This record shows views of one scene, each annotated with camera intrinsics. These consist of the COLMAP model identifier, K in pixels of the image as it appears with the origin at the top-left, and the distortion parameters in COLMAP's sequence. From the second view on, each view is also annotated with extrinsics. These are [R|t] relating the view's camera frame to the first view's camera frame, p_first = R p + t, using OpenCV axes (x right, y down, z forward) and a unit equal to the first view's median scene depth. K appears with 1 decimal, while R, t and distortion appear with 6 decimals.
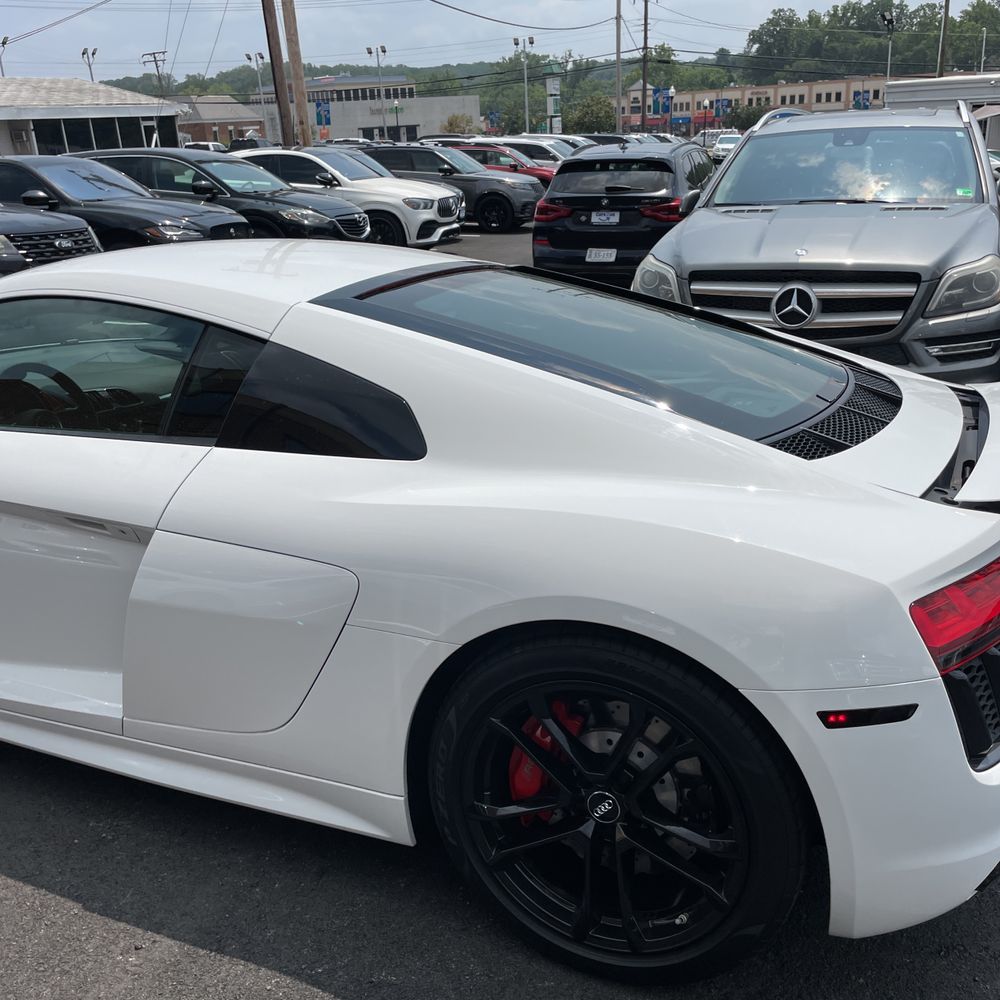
lens RADIAL K [[1026.6, 0, 487.3], [0, 1026.6, 494.1], [0, 0, 1]] dist [0.095918, -0.144178]
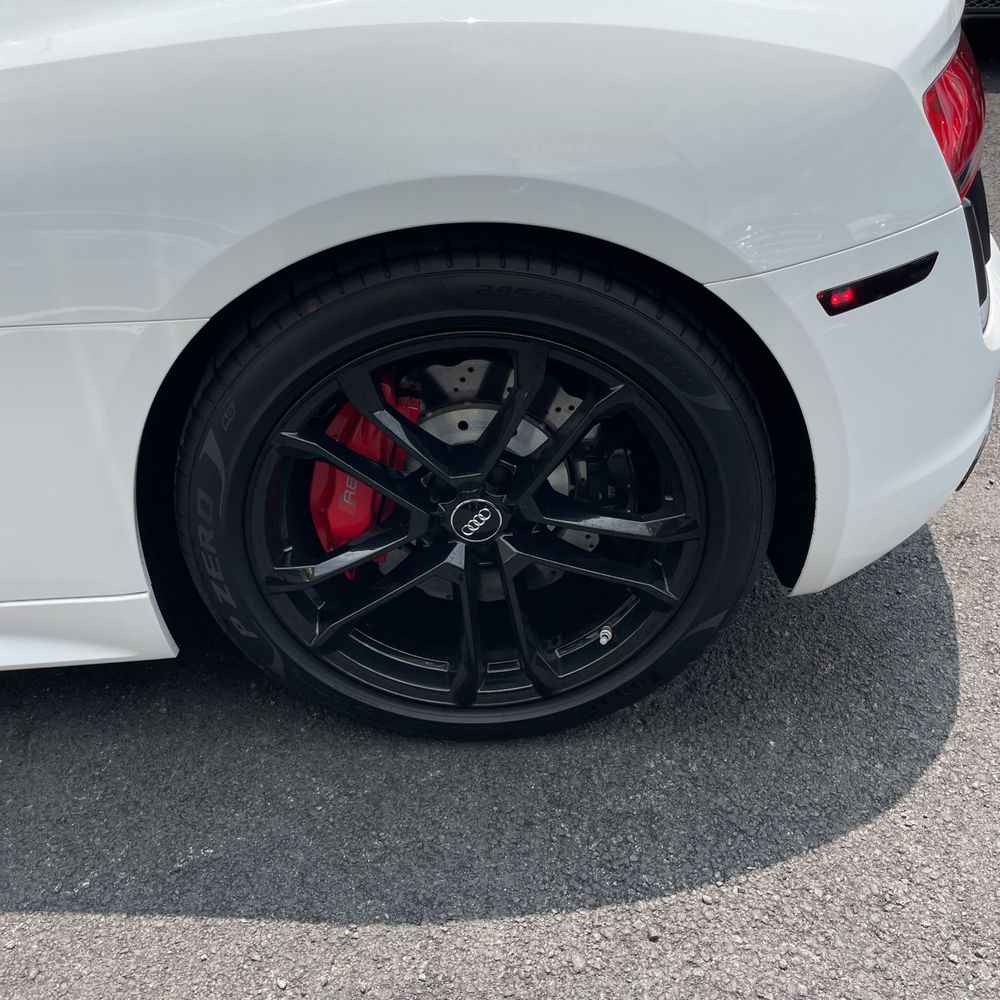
lens RADIAL K [[1026.6, 0, 487.3], [0, 1026.6, 494.1], [0, 0, 1]] dist [0.095918, -0.144178]
pose [[0.901936, -0.255272, 0.348351, -0.105254], [0.146816, 0.939806, 0.308560, 0.084273], [-0.406149, -0.227158, 0.885123, 0.417072]]
